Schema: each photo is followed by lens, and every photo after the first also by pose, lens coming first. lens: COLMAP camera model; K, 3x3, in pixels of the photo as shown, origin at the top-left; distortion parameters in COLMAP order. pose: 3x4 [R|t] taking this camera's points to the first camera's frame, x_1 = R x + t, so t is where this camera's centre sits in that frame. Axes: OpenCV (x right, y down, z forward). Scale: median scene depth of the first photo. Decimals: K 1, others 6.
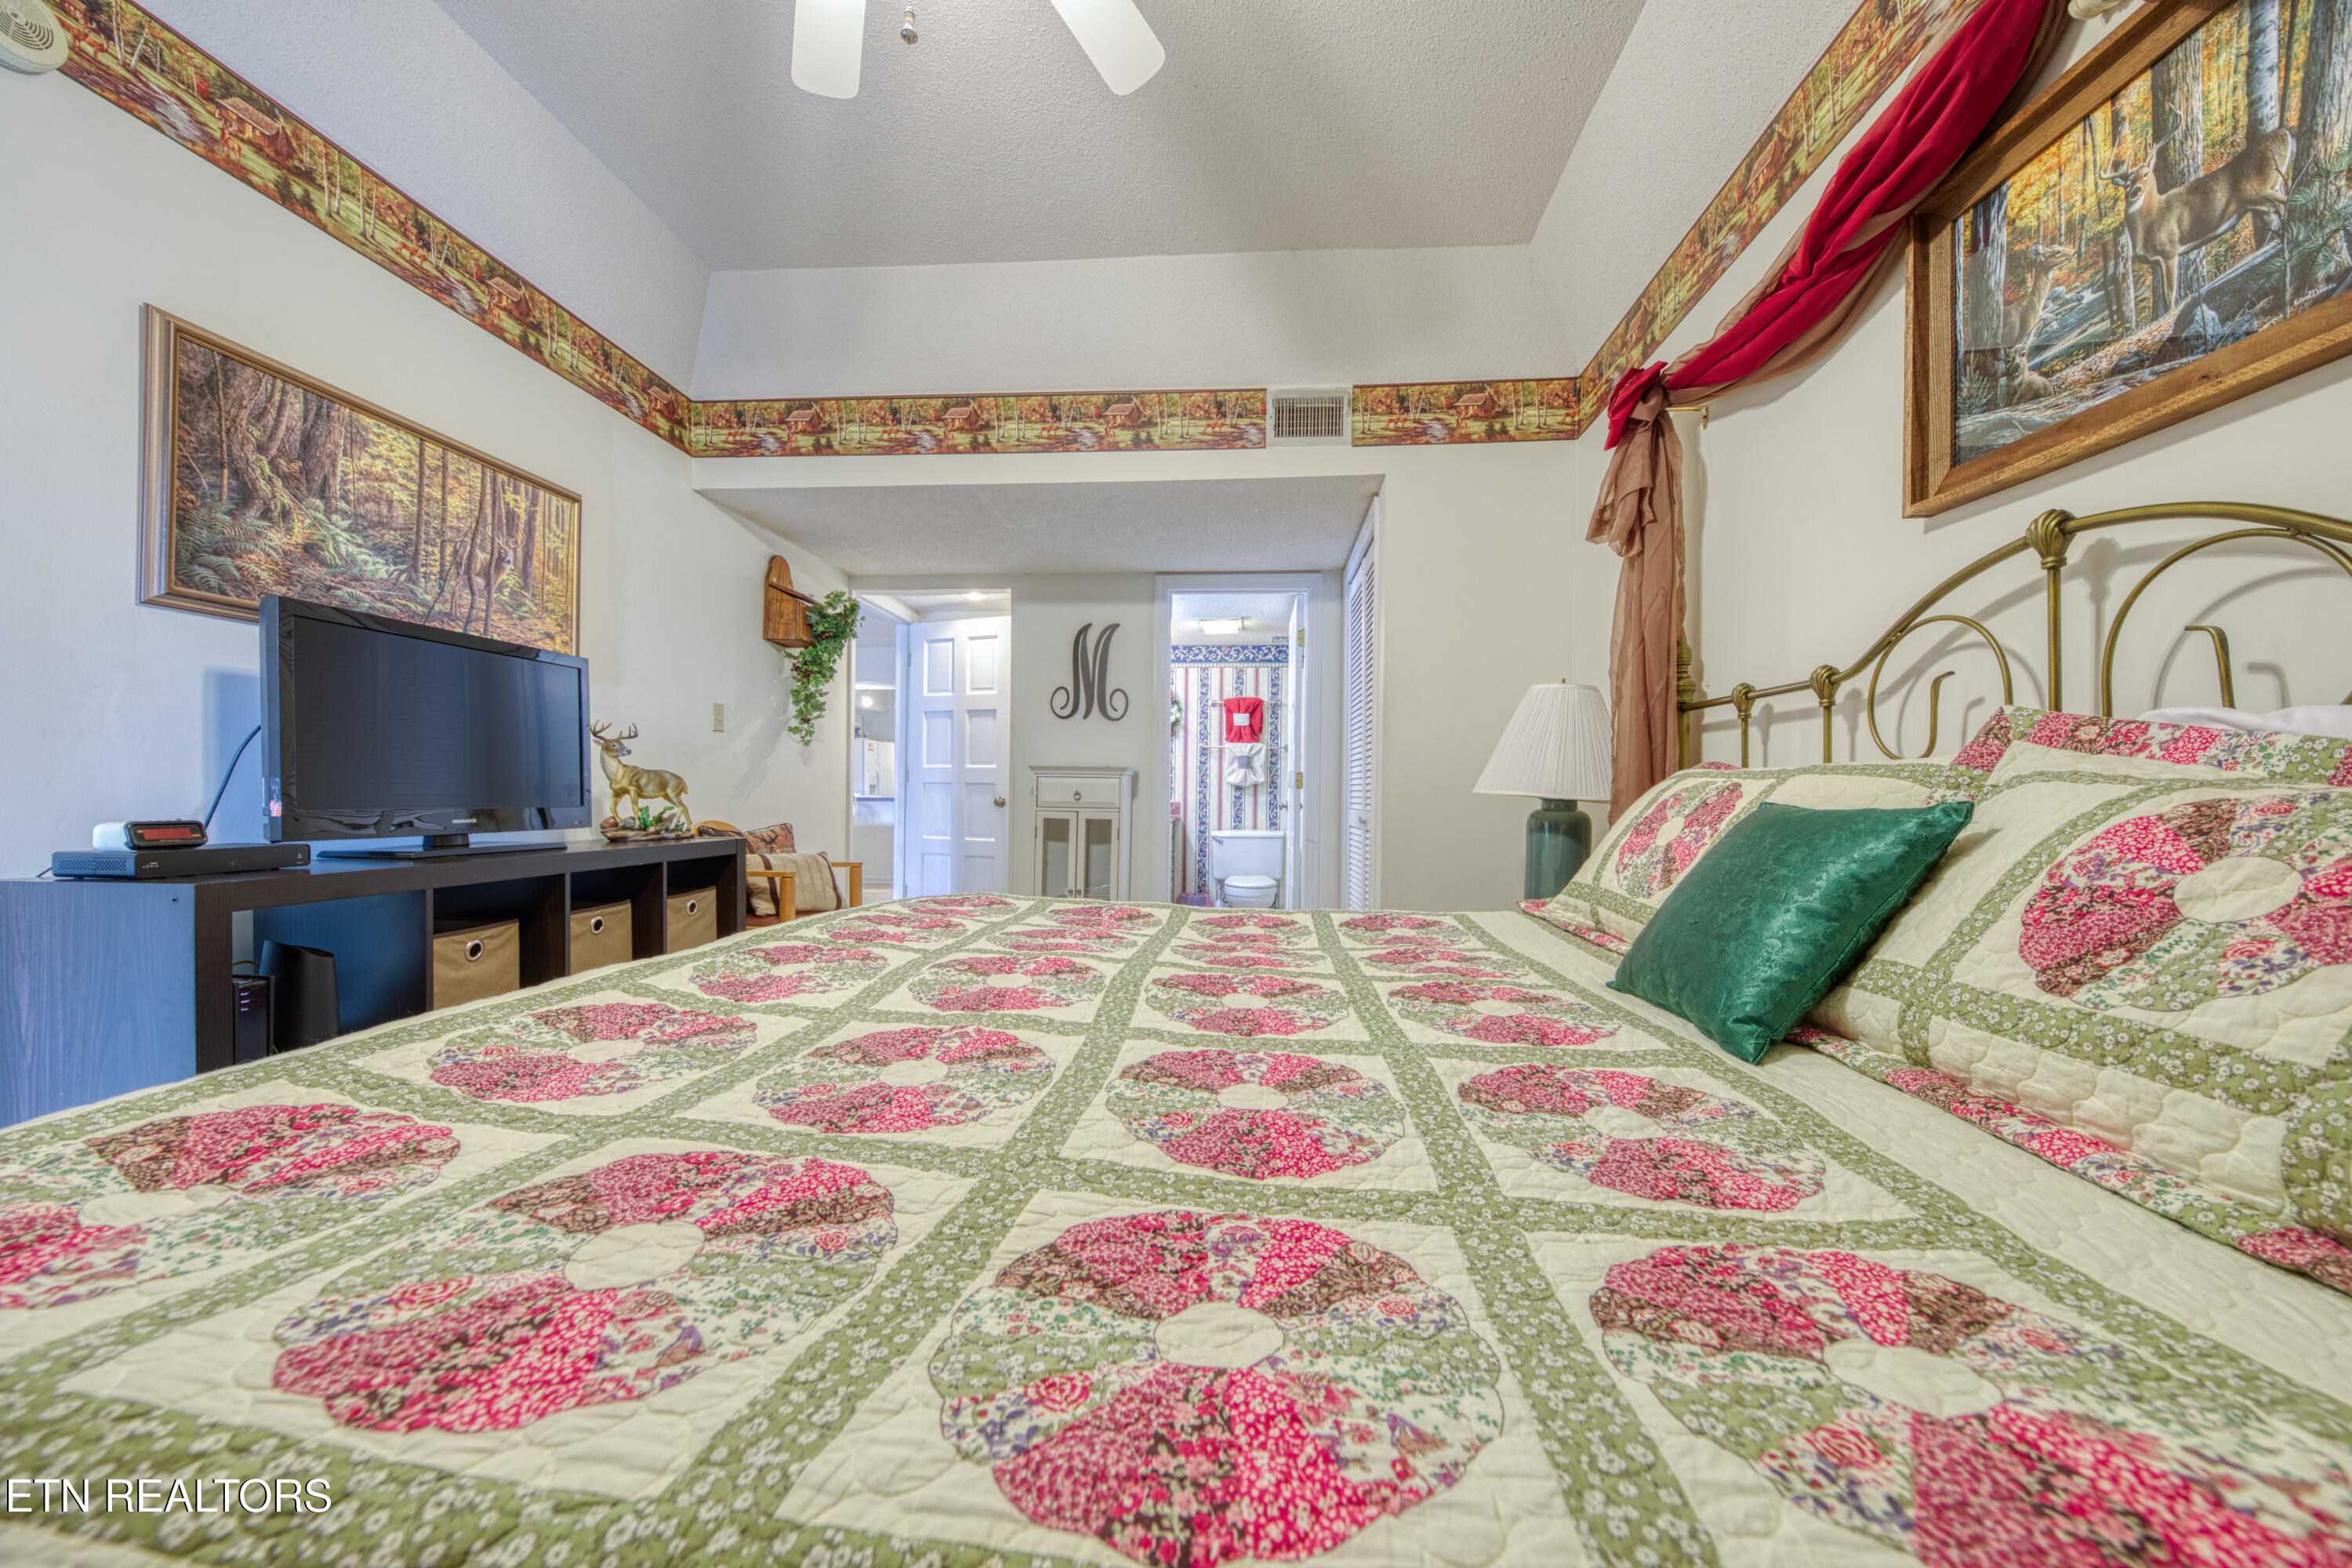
lens RADIAL K [[827.0, 0, 1188.7], [0, 827.0, 804.3], [0, 0, 1]] dist [0.001143, -0.004673]
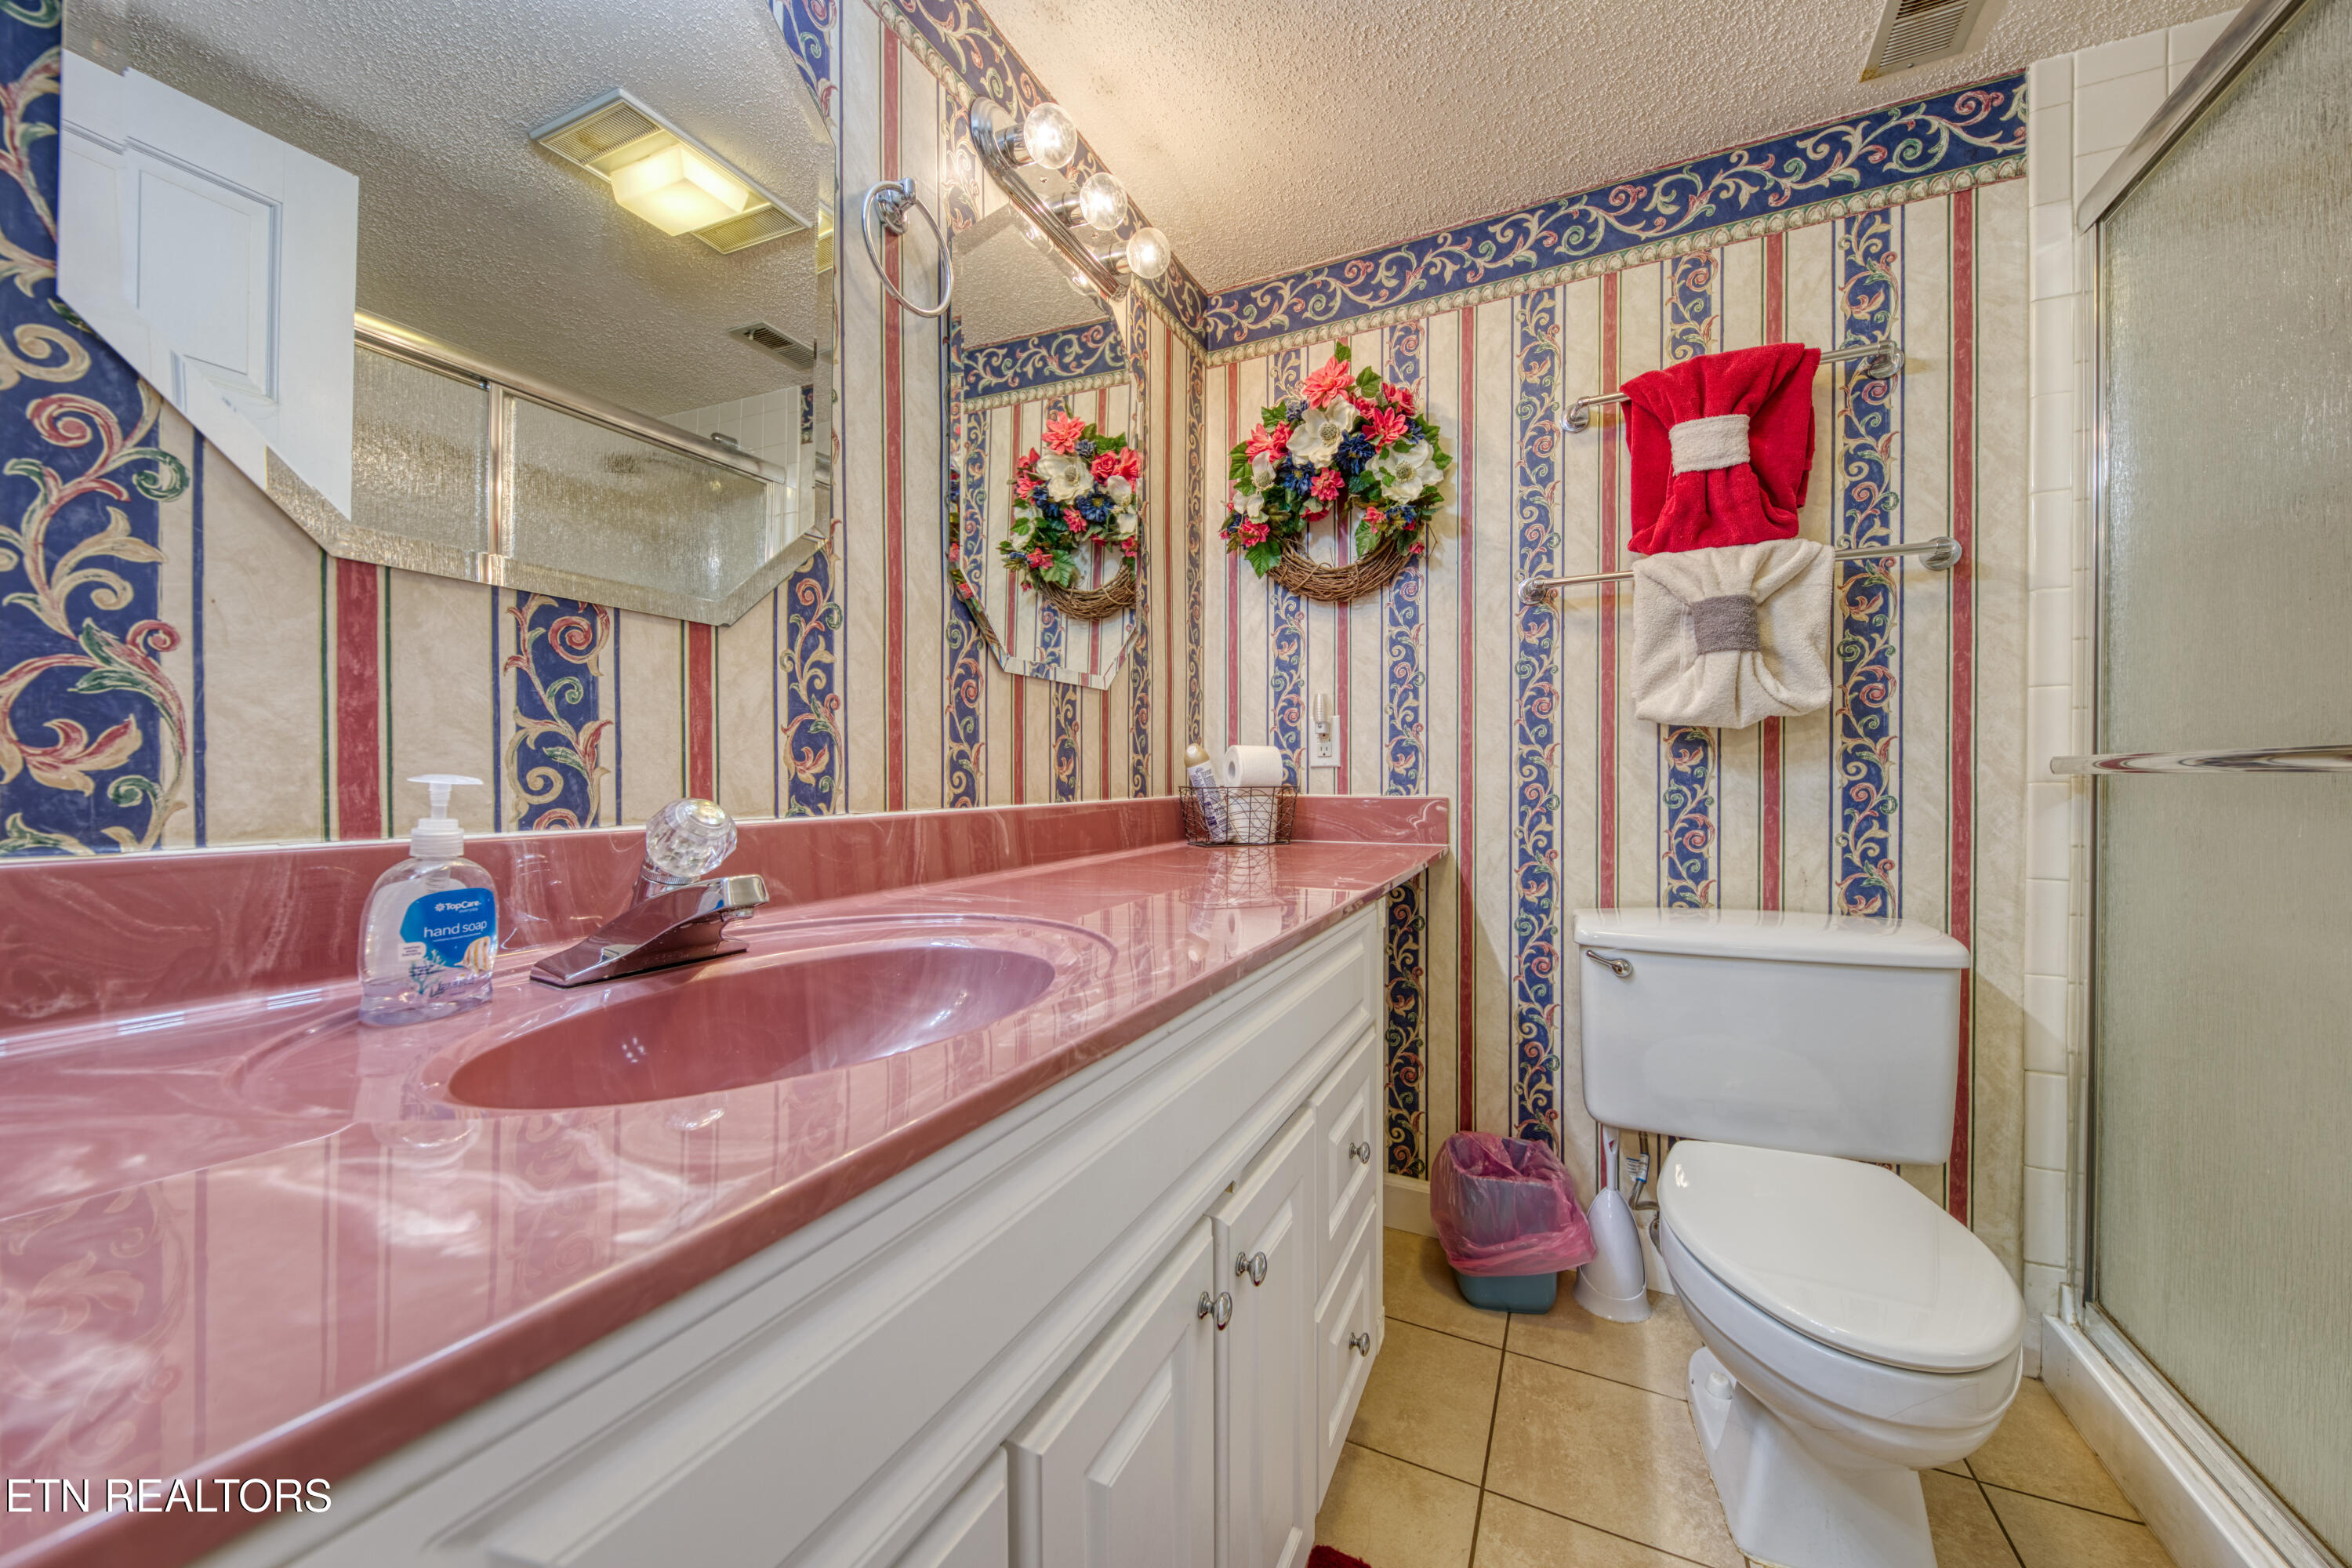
lens RADIAL K [[827.0, 0, 1188.7], [0, 827.0, 804.3], [0, 0, 1]] dist [0.001143, -0.004673]
pose [[0.928540, -0.009175, -0.371120, 0.012107], [0.008097, 0.999957, -0.004463, -0.000373], [0.371145, 0.001139, 0.928574, 0.715444]]
